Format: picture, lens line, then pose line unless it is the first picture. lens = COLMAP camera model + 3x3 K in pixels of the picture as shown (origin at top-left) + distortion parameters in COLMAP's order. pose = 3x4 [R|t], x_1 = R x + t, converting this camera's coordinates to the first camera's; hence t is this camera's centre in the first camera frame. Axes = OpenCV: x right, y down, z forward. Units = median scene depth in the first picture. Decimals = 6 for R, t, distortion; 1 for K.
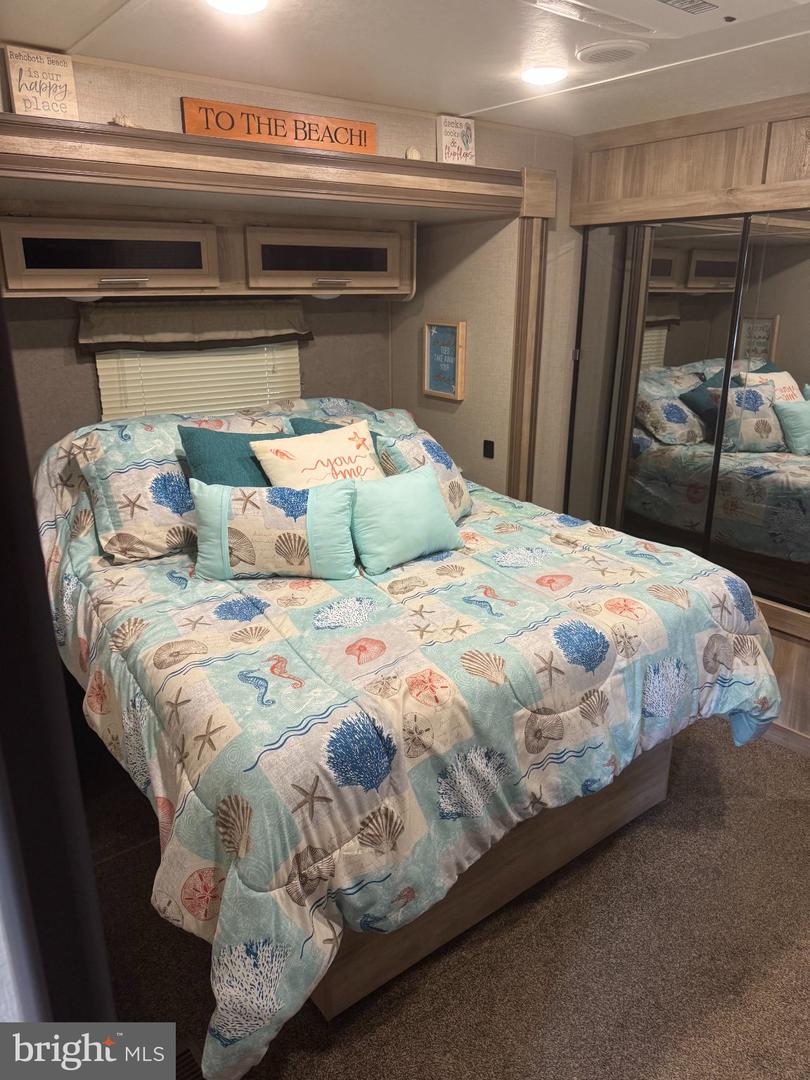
lens RADIAL K [[759.0, 0, 405.0], [0, 759.0, 540.0], [0, 0, 1]] dist [0.117601, -0.197151]
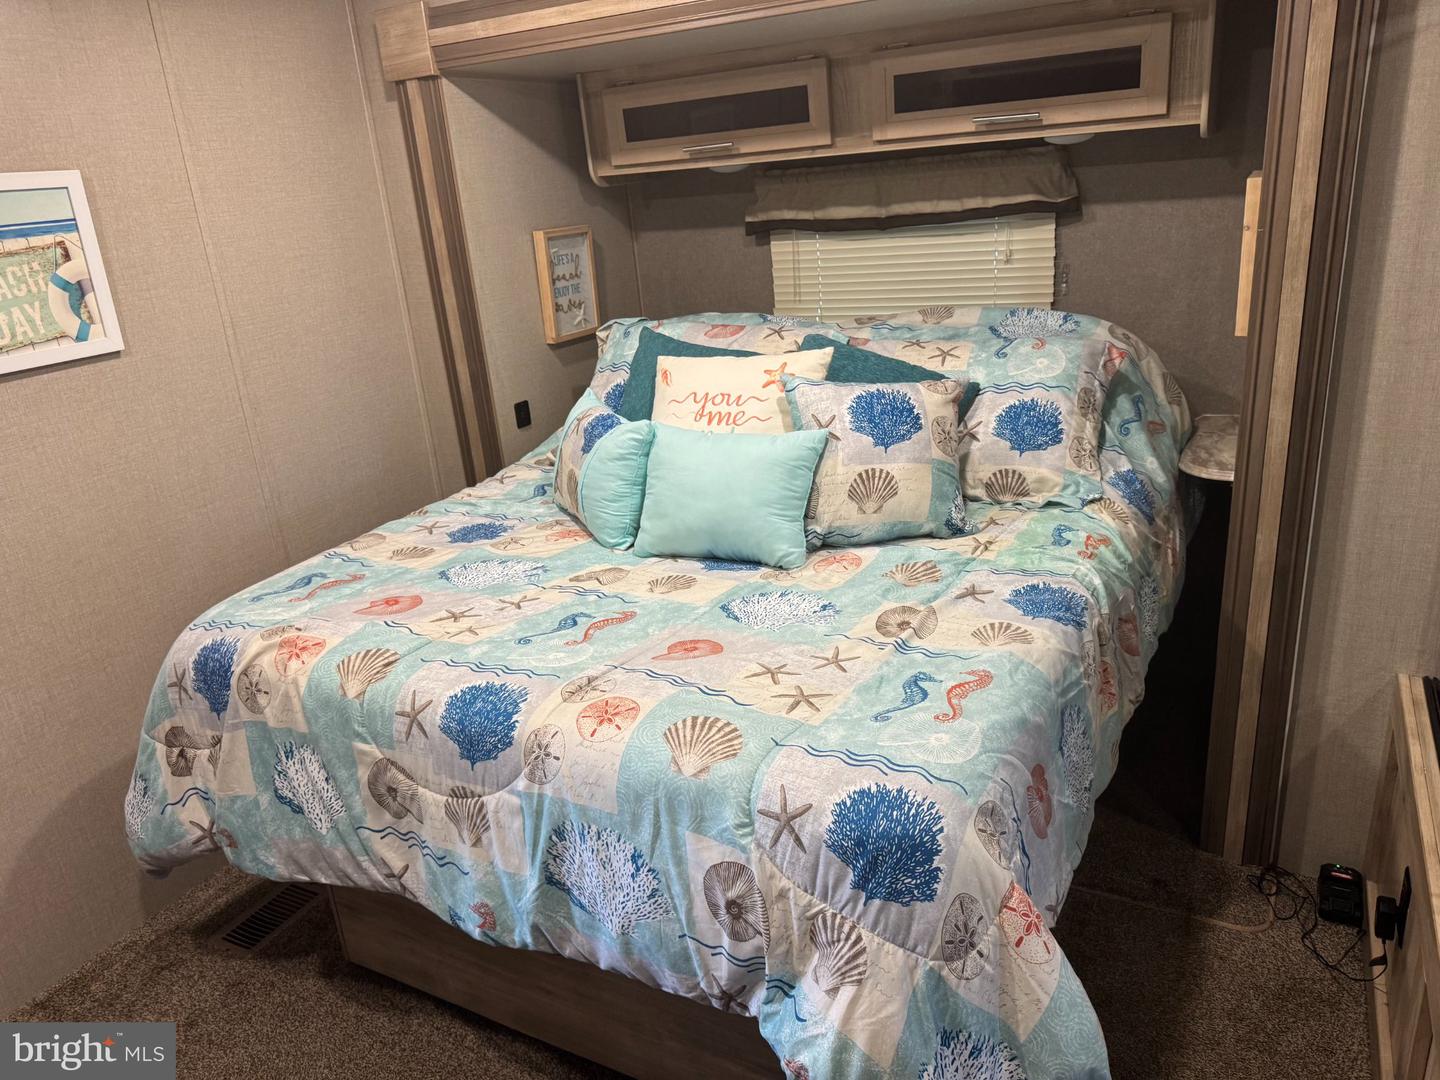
lens RADIAL K [[1012.0, 0, 719.0], [0, 1012.0, 536.5], [0, 0, 1]] dist [0.117601, -0.197151]
pose [[0.400397, 0.285115, -0.870857, 0.860607], [-0.215230, 0.953037, 0.213063, -0.202480], [0.890706, 0.102125, 0.442959, 0.652403]]
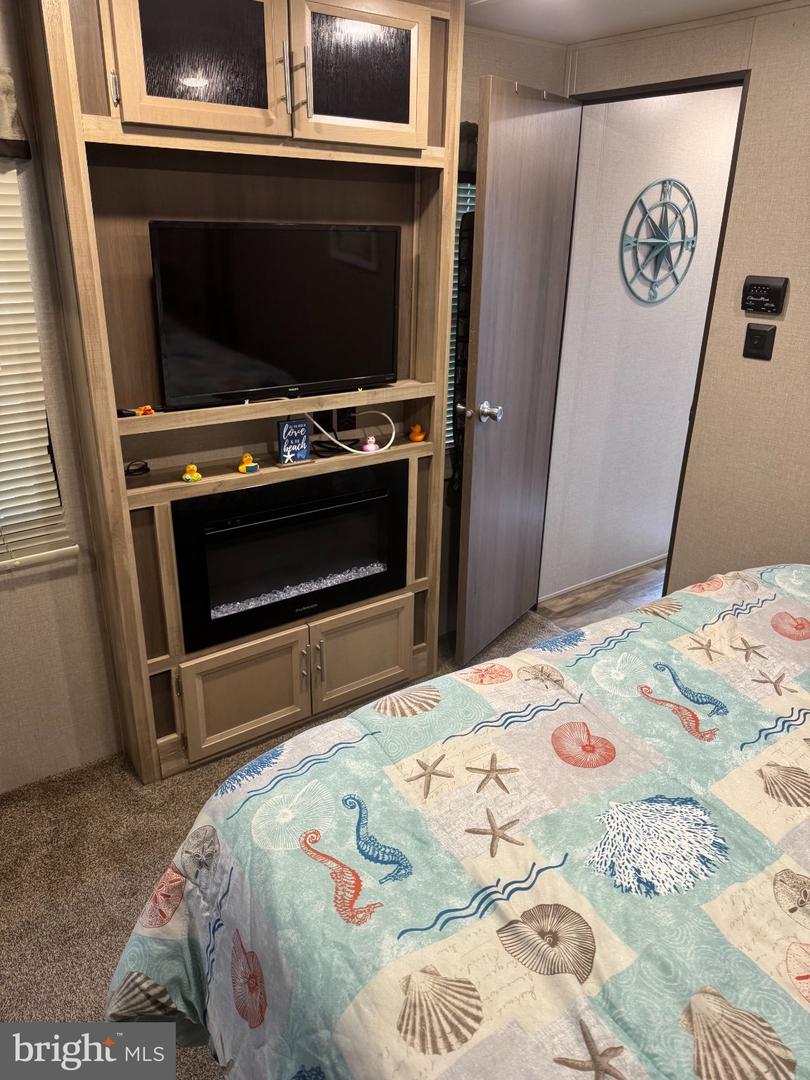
lens RADIAL K [[759.0, 0, 405.0], [0, 759.0, 540.0], [0, 0, 1]] dist [0.117601, -0.197151]
pose [[-0.999421, -0.024057, 0.024042, 0.314557], [-0.002473, 0.756414, 0.654089, -0.428300], [-0.033921, 0.653651, -0.756036, 1.320584]]
